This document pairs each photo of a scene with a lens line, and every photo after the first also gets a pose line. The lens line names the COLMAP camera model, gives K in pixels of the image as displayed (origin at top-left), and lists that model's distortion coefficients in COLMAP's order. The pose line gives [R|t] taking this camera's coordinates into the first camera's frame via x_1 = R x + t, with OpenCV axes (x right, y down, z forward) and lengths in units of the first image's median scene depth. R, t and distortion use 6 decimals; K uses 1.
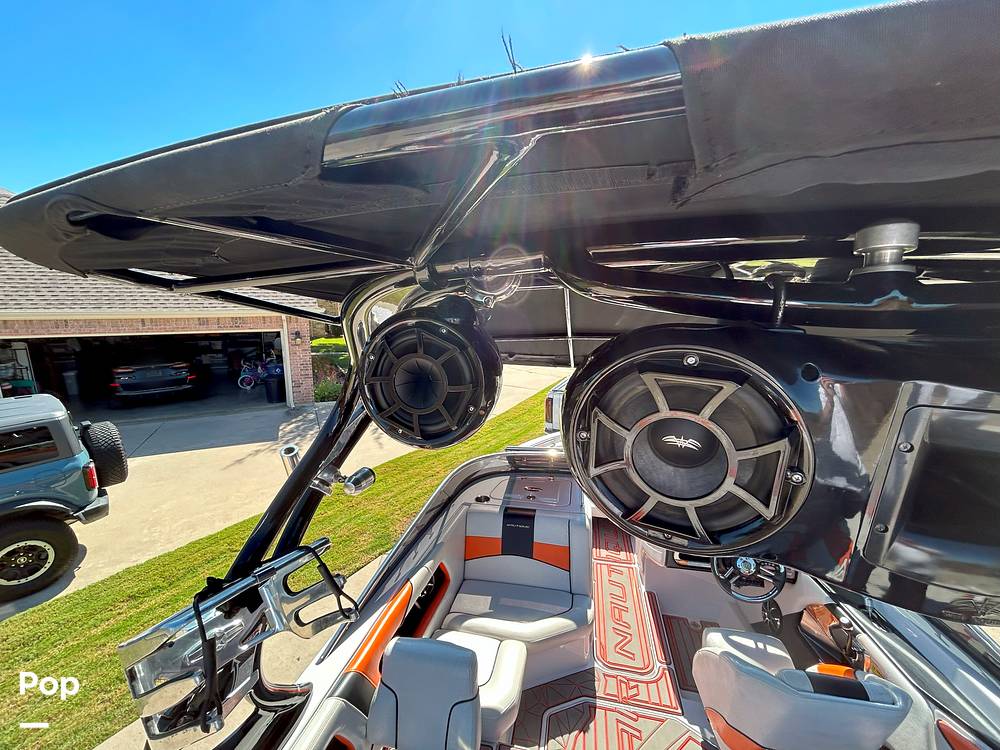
lens RADIAL K [[404.2, 0, 497.2], [0, 404.2, 374.8], [0, 0, 1]] dist [-0.000716, 0.000825]
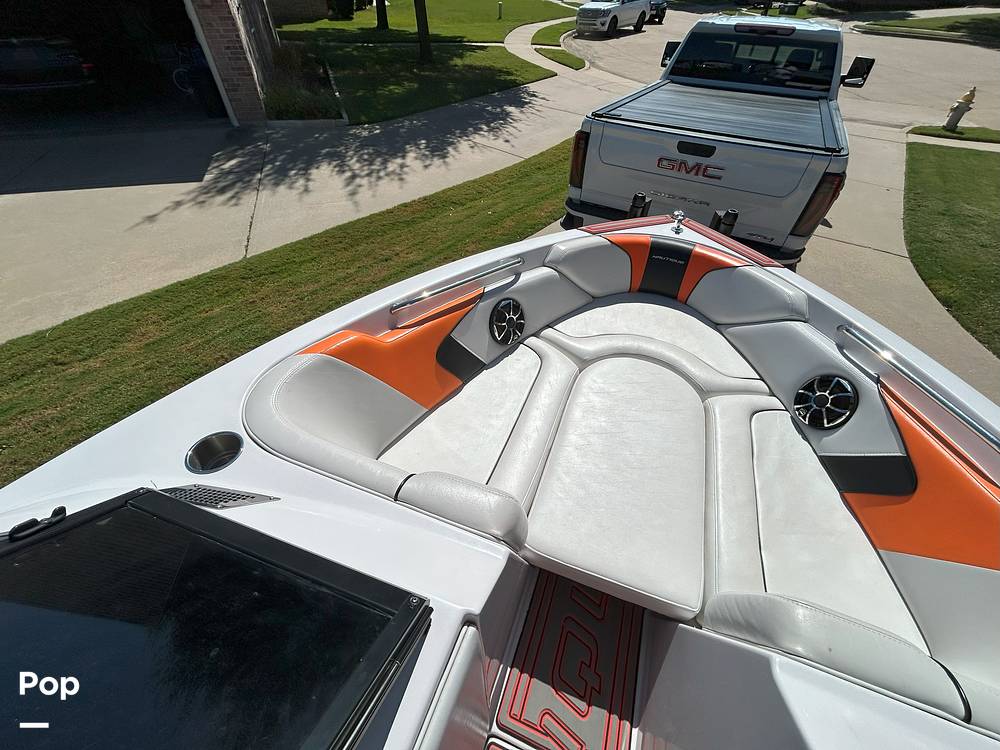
lens RADIAL K [[404.2, 0, 498.7], [0, 404.2, 375.0], [0, 0, 1]] dist [-0.000716, 0.000825]
pose [[0.987346, 0.123490, -0.099494, 0.333604], [-0.045264, 0.820740, 0.569506, 0.072477], [0.151987, -0.557796, 0.815943, 1.255905]]
